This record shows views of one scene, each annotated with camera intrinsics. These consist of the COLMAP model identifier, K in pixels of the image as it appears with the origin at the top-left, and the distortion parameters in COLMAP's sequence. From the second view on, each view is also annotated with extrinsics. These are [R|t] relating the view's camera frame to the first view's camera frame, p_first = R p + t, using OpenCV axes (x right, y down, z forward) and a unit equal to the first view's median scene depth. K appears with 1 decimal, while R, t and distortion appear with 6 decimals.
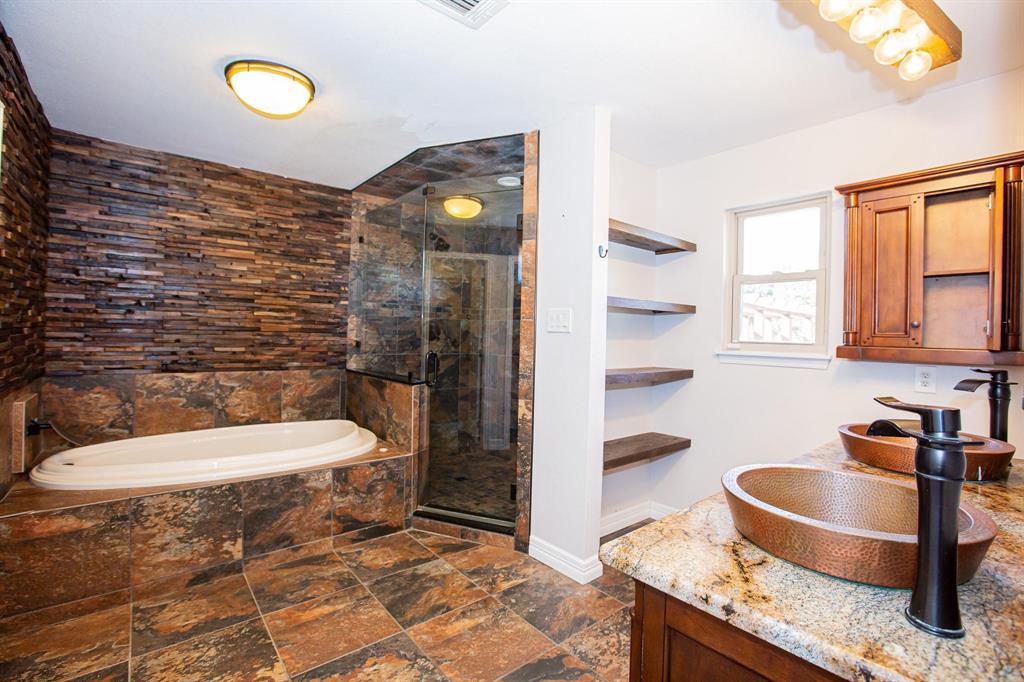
lens RADIAL K [[463.7, 0, 510.2], [0, 463.7, 338.8], [0, 0, 1]] dist [-0.039749, 0.011121]
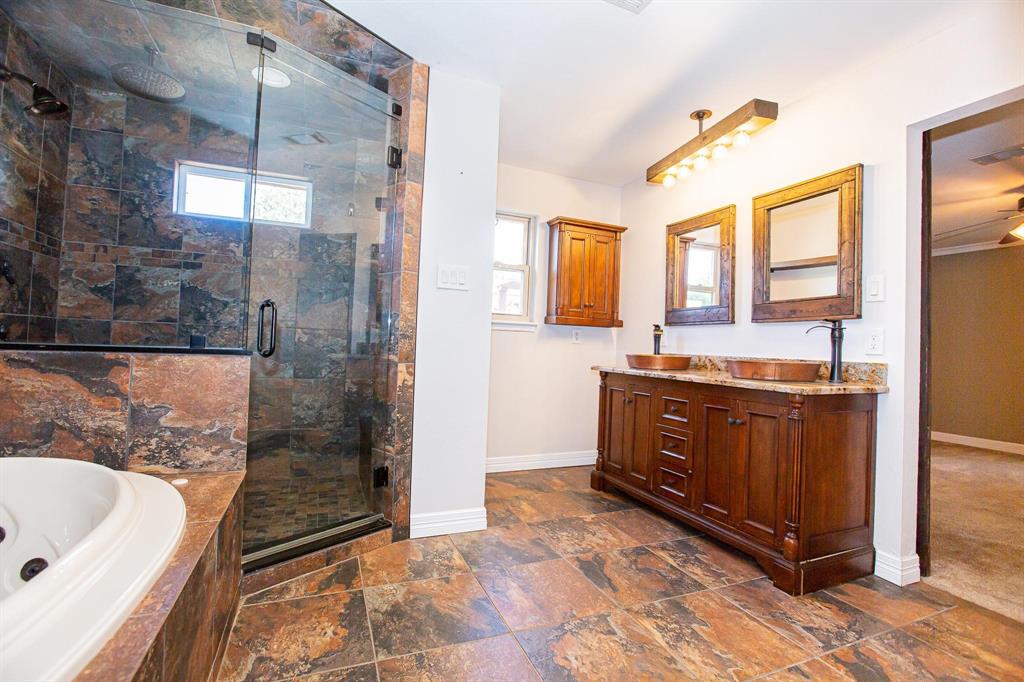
lens RADIAL K [[463.7, 0, 503.6], [0, 463.7, 337.3], [0, 0, 1]] dist [-0.039749, 0.011121]
pose [[0.303335, 0.004542, 0.952873, -0.703908], [-0.018149, 0.999835, 0.001012, 0.074535], [-0.952711, -0.017601, 0.303367, 0.534021]]
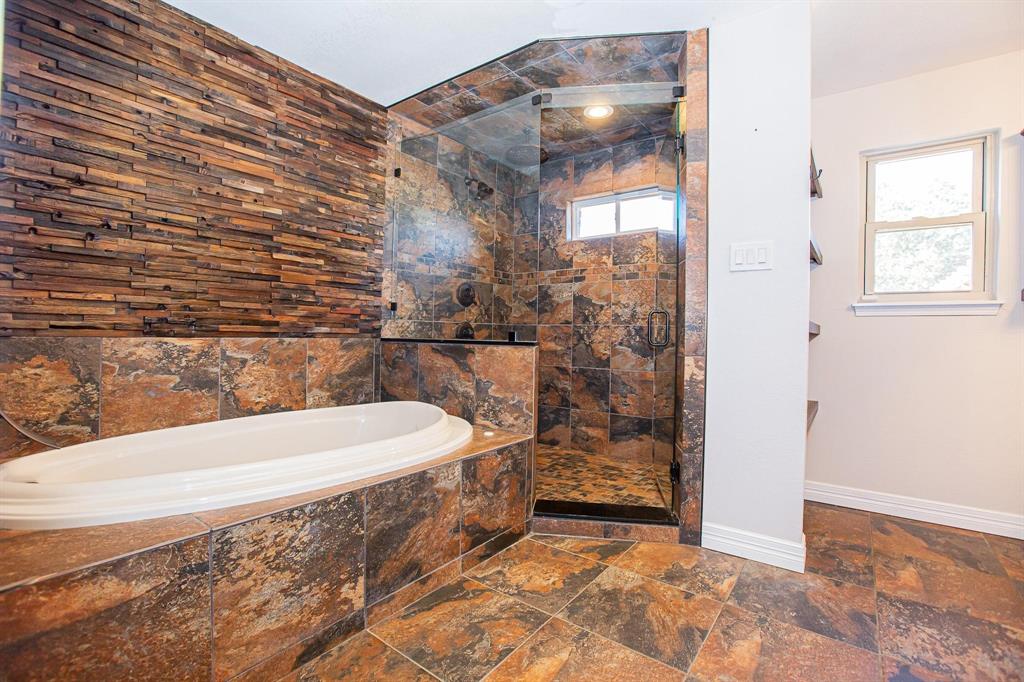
lens RADIAL K [[463.7, 0, 510.8], [0, 463.7, 337.4], [0, 0, 1]] dist [-0.039749, 0.011121]
pose [[0.972044, -0.010741, 0.234555, -0.447185], [0.009833, 0.999939, 0.005041, 0.085345], [-0.234594, -0.002594, 0.972090, 0.273758]]
